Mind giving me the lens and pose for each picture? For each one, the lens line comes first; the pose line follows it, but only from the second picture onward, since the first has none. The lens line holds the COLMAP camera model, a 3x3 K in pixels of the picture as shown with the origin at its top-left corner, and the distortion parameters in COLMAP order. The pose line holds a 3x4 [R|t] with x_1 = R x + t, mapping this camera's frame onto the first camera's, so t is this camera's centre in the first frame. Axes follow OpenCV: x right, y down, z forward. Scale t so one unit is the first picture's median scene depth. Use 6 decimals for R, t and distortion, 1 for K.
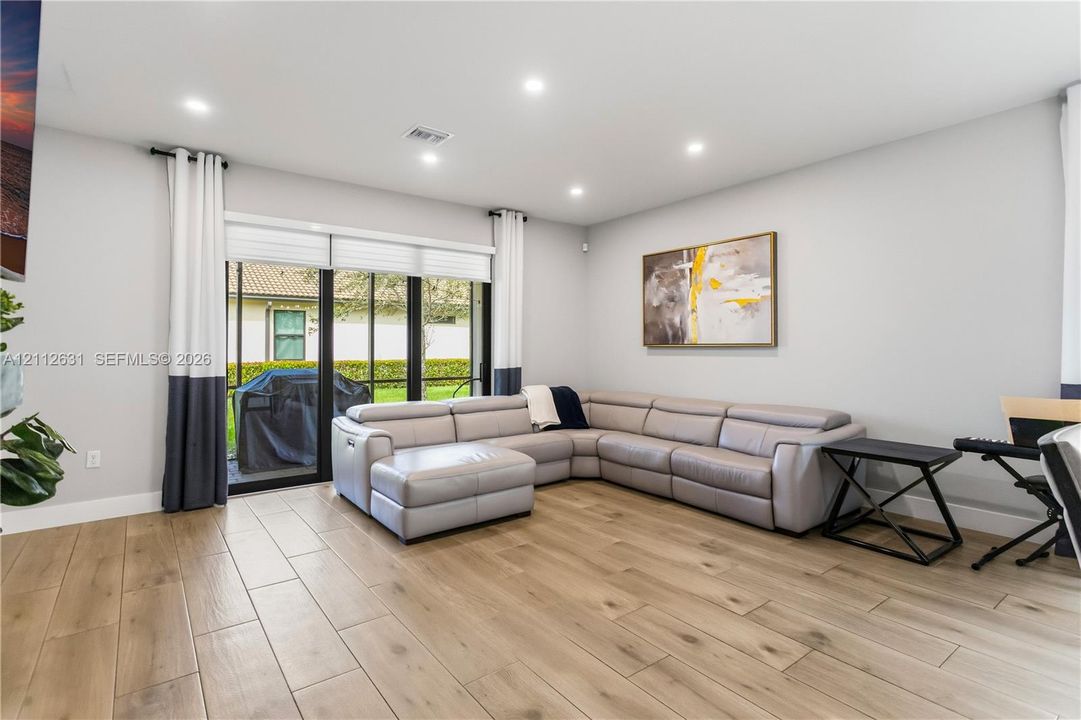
lens RADIAL K [[529.7, 0, 538.4], [0, 529.7, 346.2], [0, 0, 1]] dist [0.009966, 0.001206]
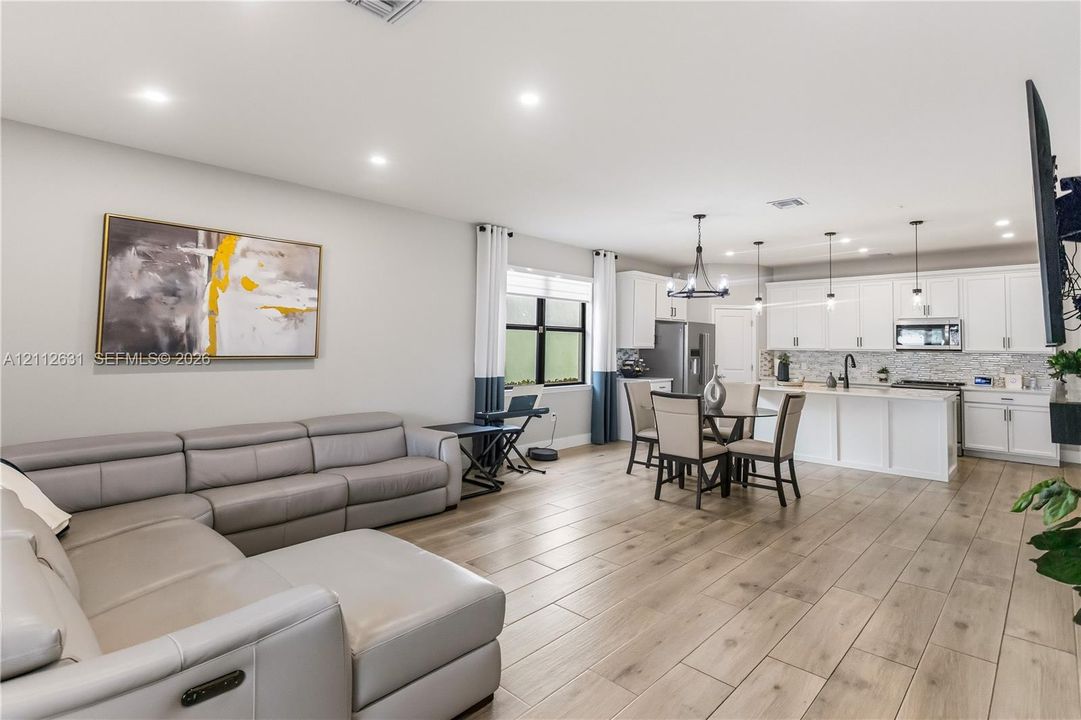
lens RADIAL K [[540.2, 0, 541.9], [0, 540.2, 318.3], [0, 0, 1]] dist [0.003424, 0.000553]
pose [[-0.168061, 0.058139, 0.984061, -0.558040], [-0.005656, 0.998186, -0.059939, -0.014789], [-0.985760, -0.015639, -0.167427, 0.660625]]
